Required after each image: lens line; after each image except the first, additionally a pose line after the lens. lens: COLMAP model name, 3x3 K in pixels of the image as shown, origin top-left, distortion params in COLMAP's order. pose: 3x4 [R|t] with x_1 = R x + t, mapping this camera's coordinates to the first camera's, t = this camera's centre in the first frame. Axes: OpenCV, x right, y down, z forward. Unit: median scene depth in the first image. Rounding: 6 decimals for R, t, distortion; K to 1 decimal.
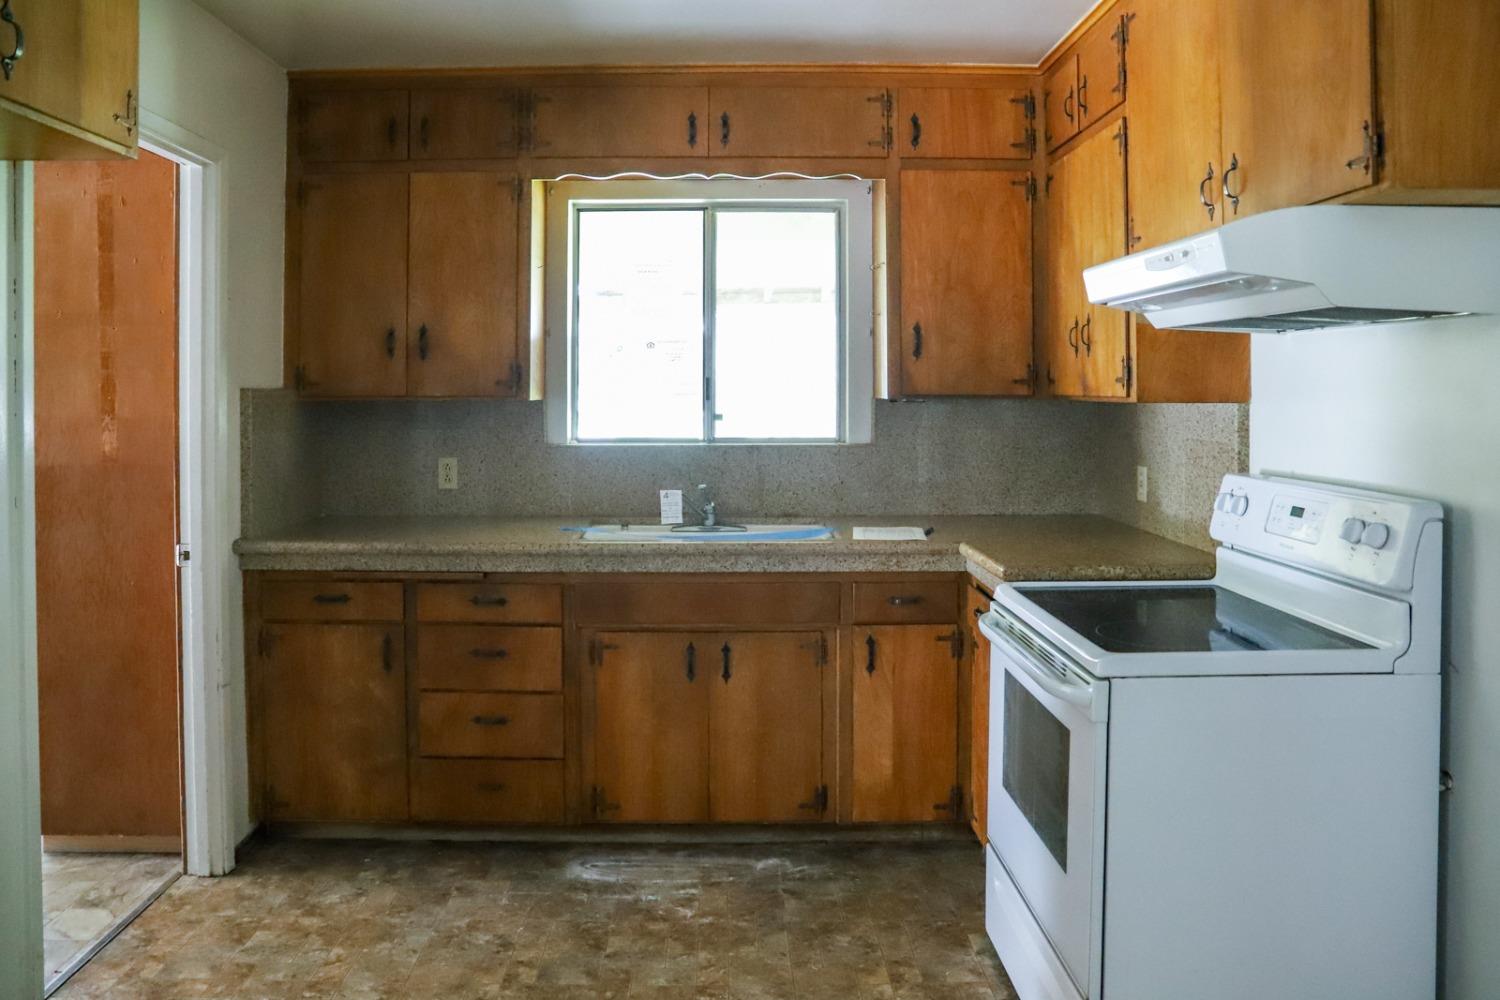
lens RADIAL K [[1045.9, 0, 746.0], [0, 1045.9, 384.8], [0, 0, 1]] dist [-0.073657, 0.004913]
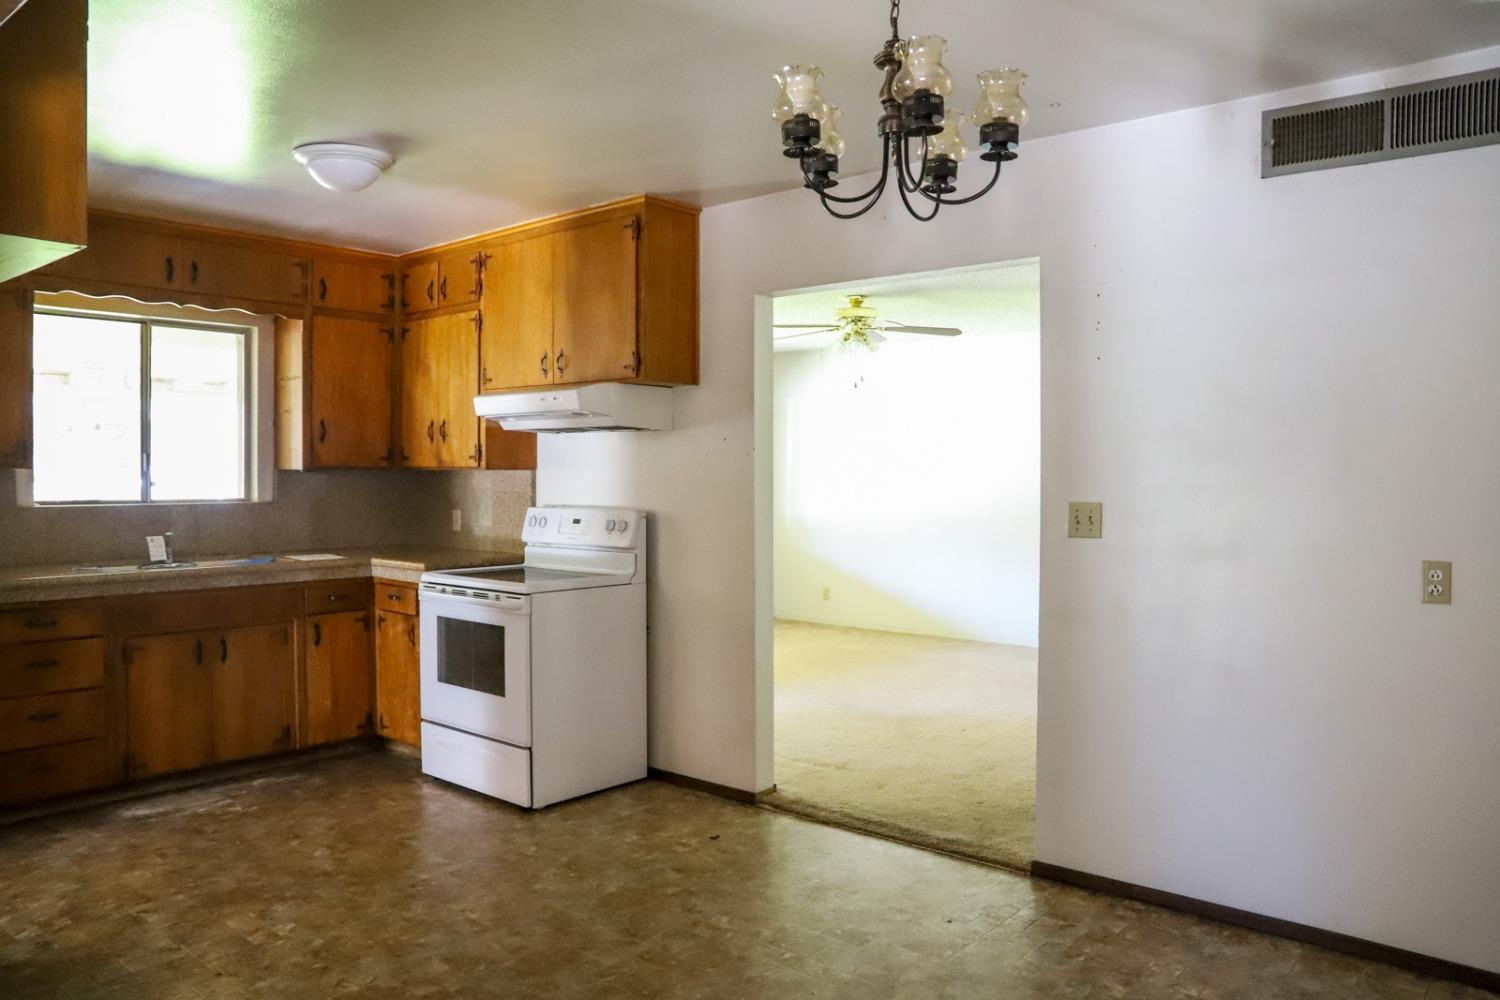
lens RADIAL K [[1058.1, 0, 714.4], [0, 1058.1, 489.5], [0, 0, 1]] dist [-0.122432, 0.080961]
pose [[0.672641, -0.009069, 0.739914, -0.620735], [-0.004912, 0.999848, 0.016719, 0.016411], [-0.739953, -0.014880, 0.672494, -0.466359]]
